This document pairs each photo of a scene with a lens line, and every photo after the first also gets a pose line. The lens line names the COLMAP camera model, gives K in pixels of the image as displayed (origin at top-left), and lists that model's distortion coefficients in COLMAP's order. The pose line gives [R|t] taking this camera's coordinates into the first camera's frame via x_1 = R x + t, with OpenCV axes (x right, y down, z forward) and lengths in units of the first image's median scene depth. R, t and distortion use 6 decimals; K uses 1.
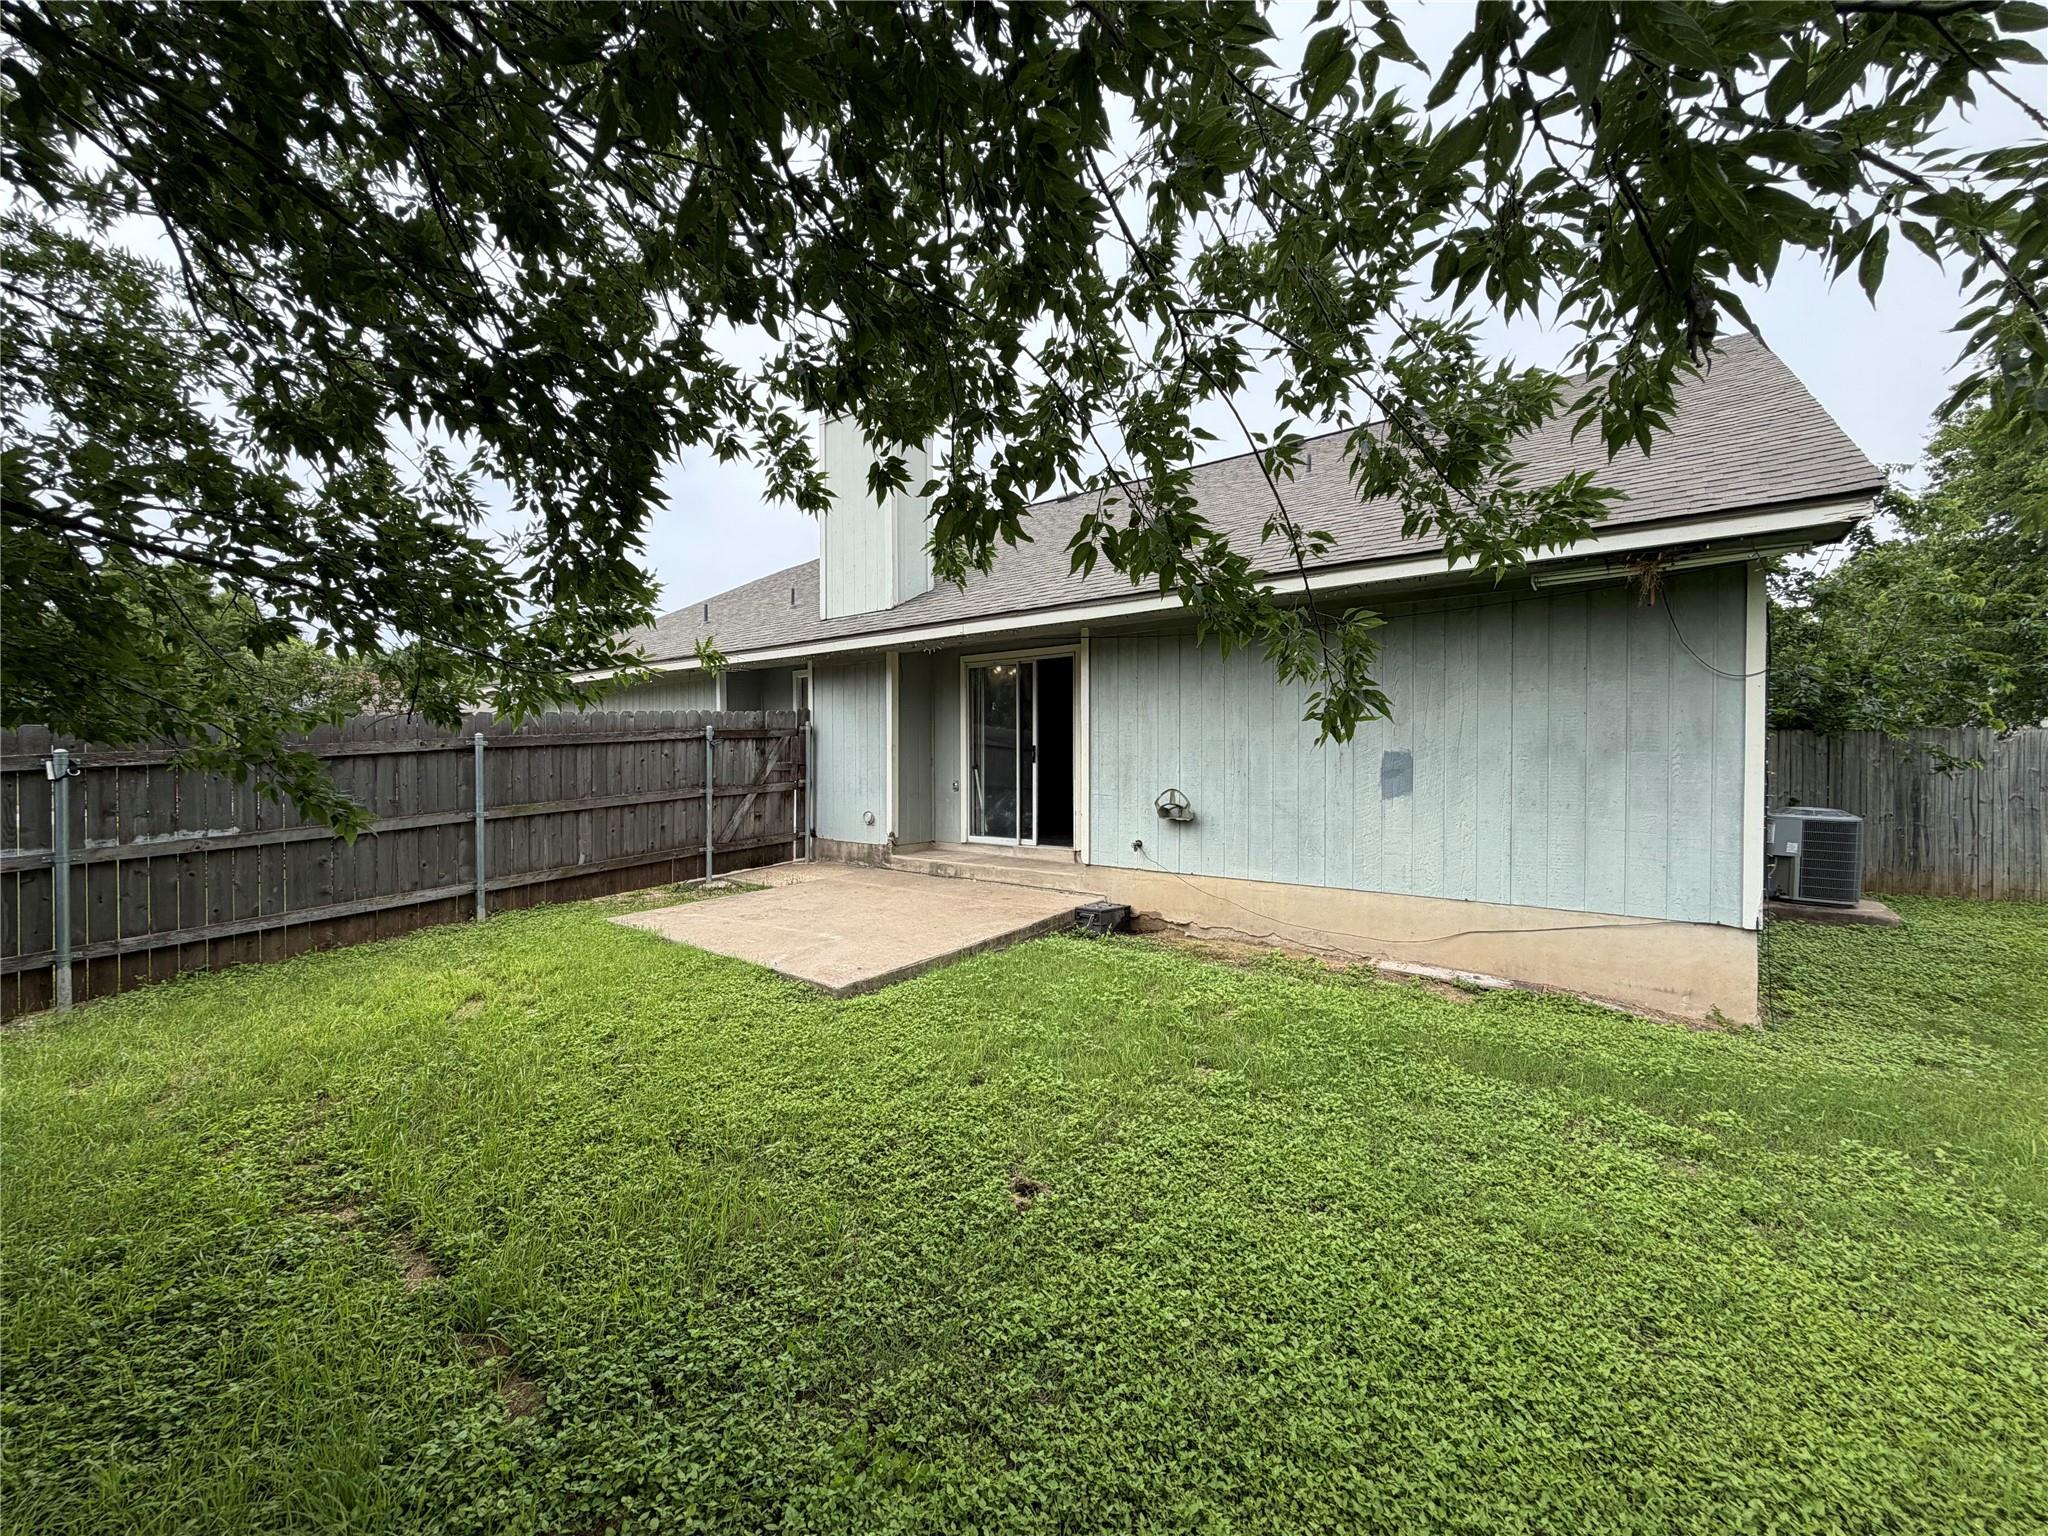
lens RADIAL K [[814.4, 0, 1020.9], [0, 814.4, 762.4], [0, 0, 1]] dist [0.003873, -0.000149]
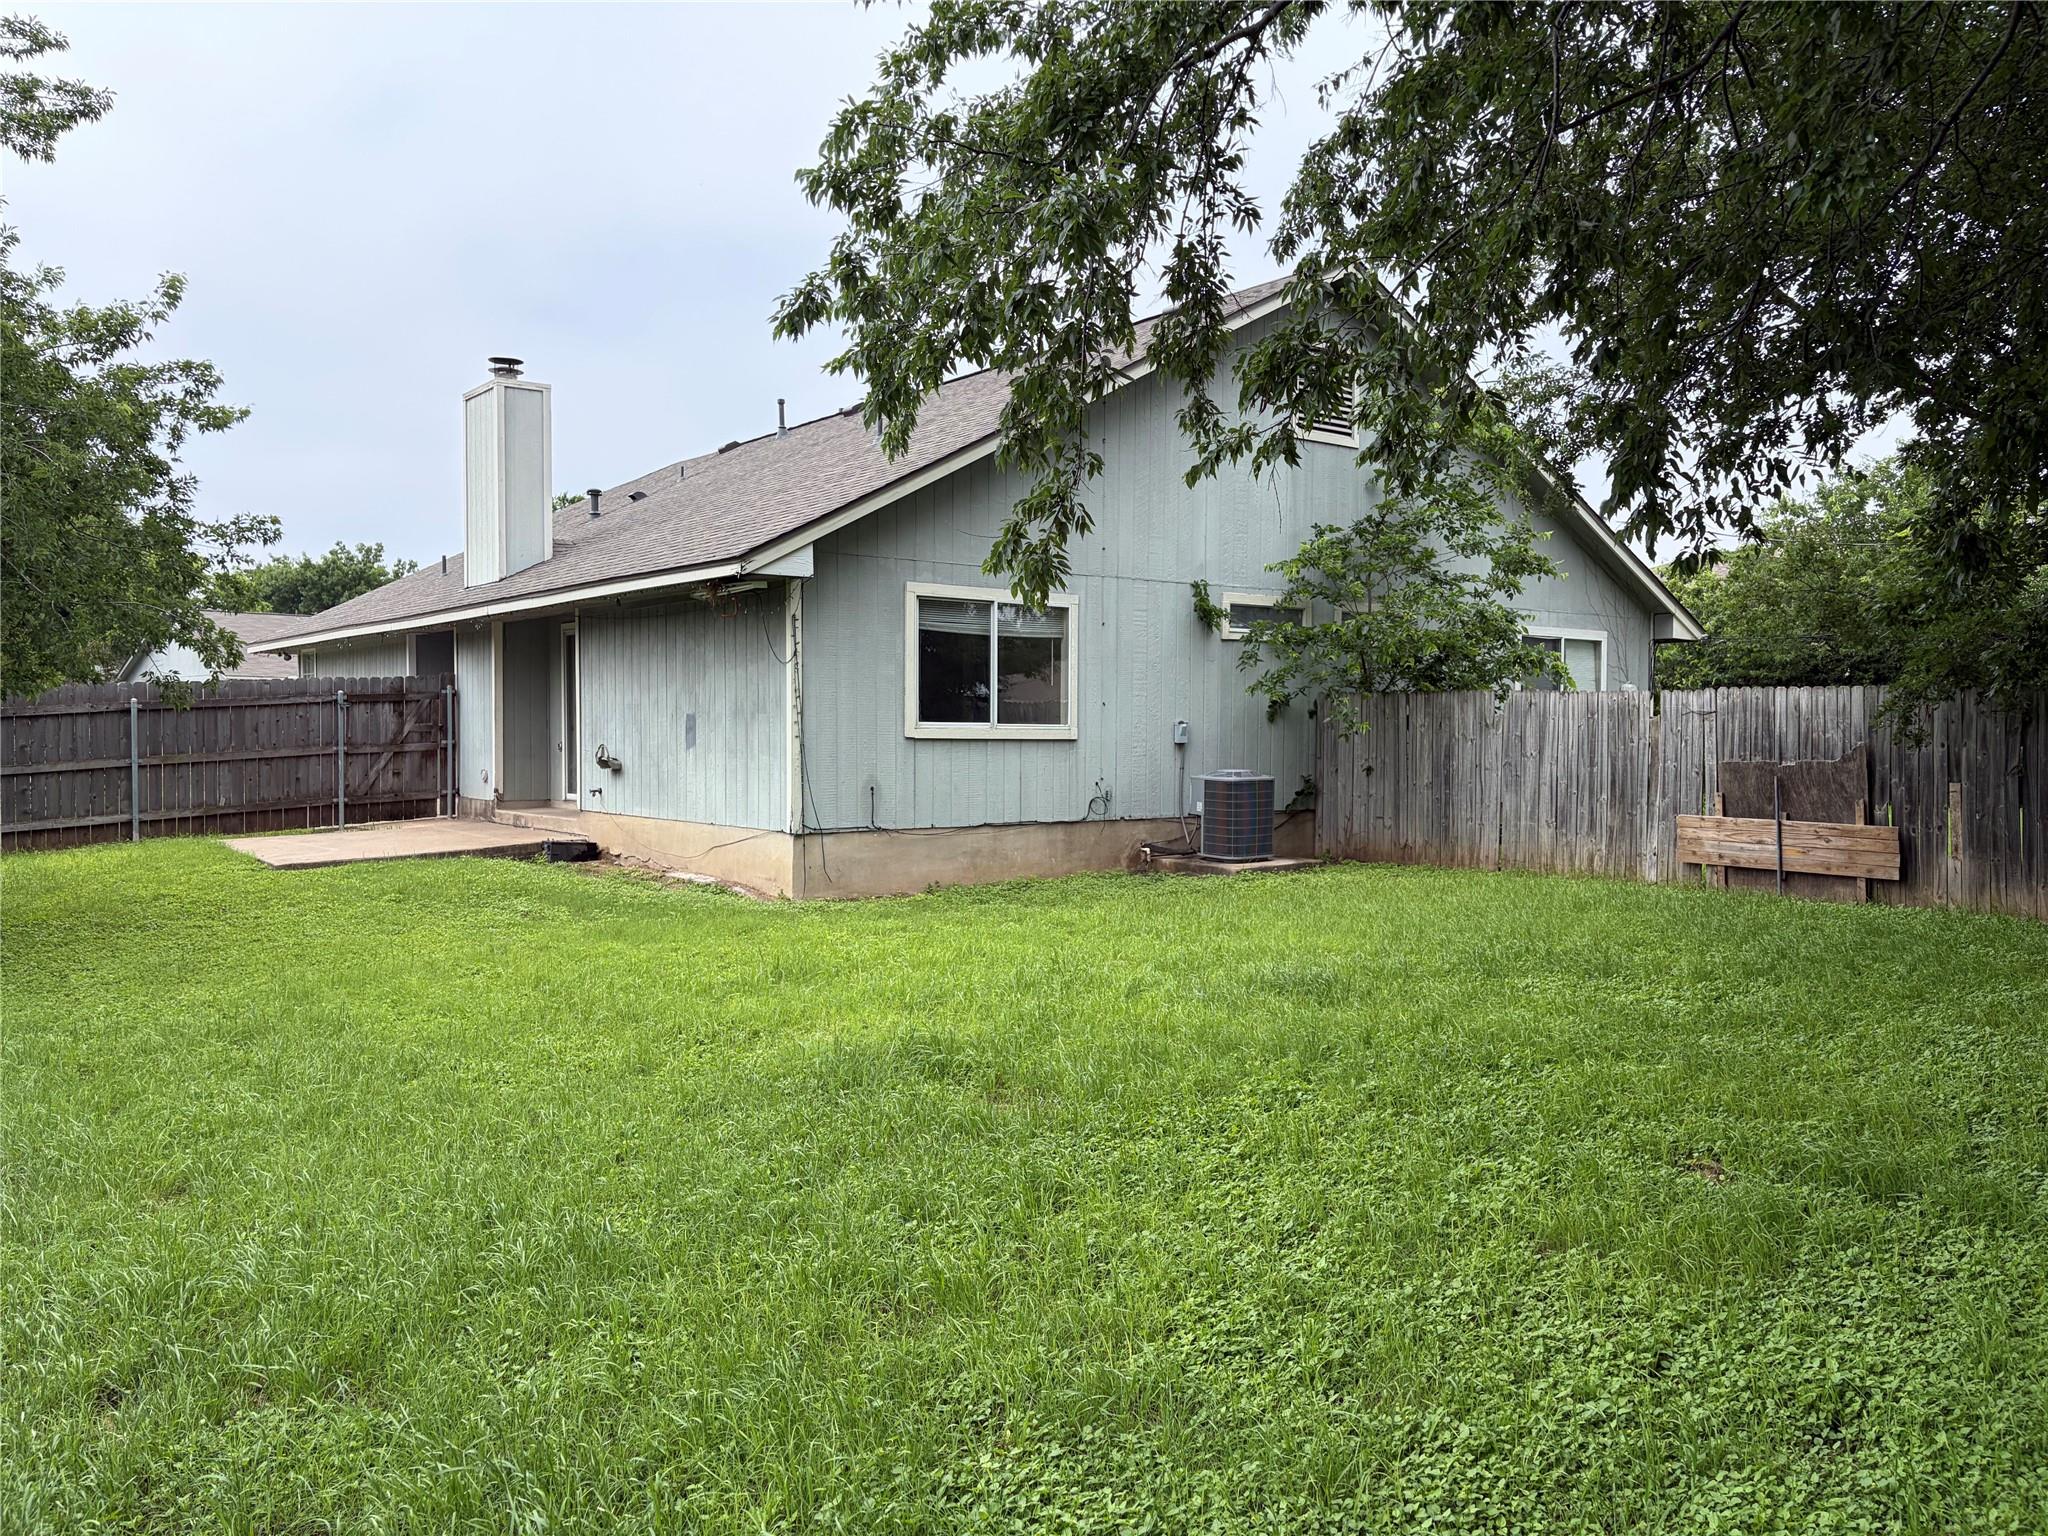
lens RADIAL K [[1540.8, 0, 1025.9], [0, 1540.8, 767.7], [0, 0, 1]] dist [0.011804, 0.003360]
pose [[0.974001, 0.010081, -0.226320, 1.185205], [-0.005471, 0.999765, 0.020984, 0.013619], [0.226478, -0.019201, 0.973827, -1.002356]]
